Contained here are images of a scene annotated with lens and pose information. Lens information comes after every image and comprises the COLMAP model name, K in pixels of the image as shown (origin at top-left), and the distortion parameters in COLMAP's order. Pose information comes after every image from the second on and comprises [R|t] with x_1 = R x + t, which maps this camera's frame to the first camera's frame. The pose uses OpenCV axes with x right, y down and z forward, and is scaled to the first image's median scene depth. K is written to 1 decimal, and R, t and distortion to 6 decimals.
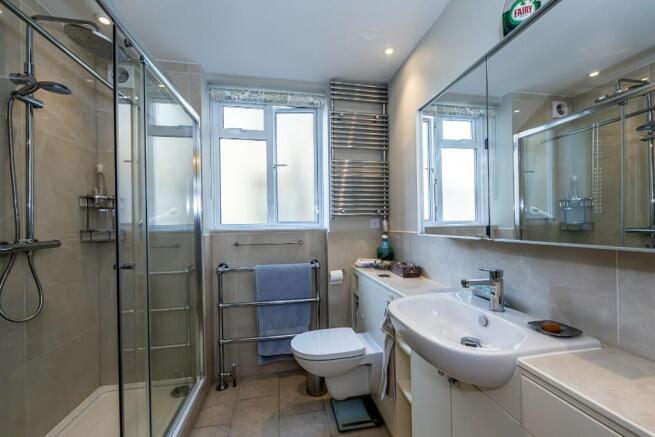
lens RADIAL K [[263.5, 0, 327.8], [0, 263.5, 225.5], [0, 0, 1]] dist [-0.000191, -0.000018]
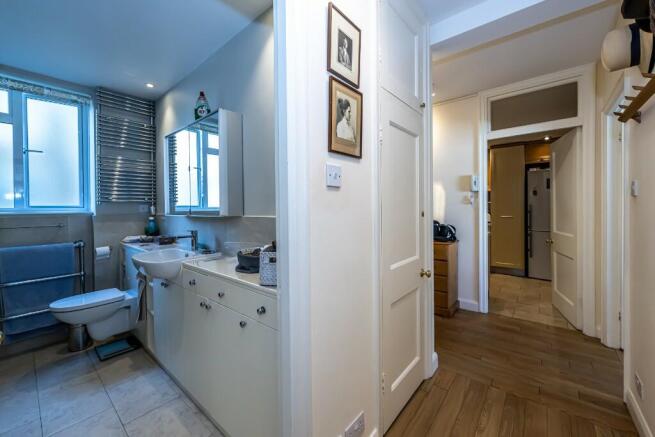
lens RADIAL K [[261.0, 0, 327.7], [0, 261.0, 210.7], [0, 0, 1]] dist [0.000482, -0.000281]
pose [[0.775023, -0.001862, 0.631930, 0.073712], [0.001621, 0.999998, 0.000959, 0.004143], [-0.631931, 0.000281, 0.775025, -0.573257]]
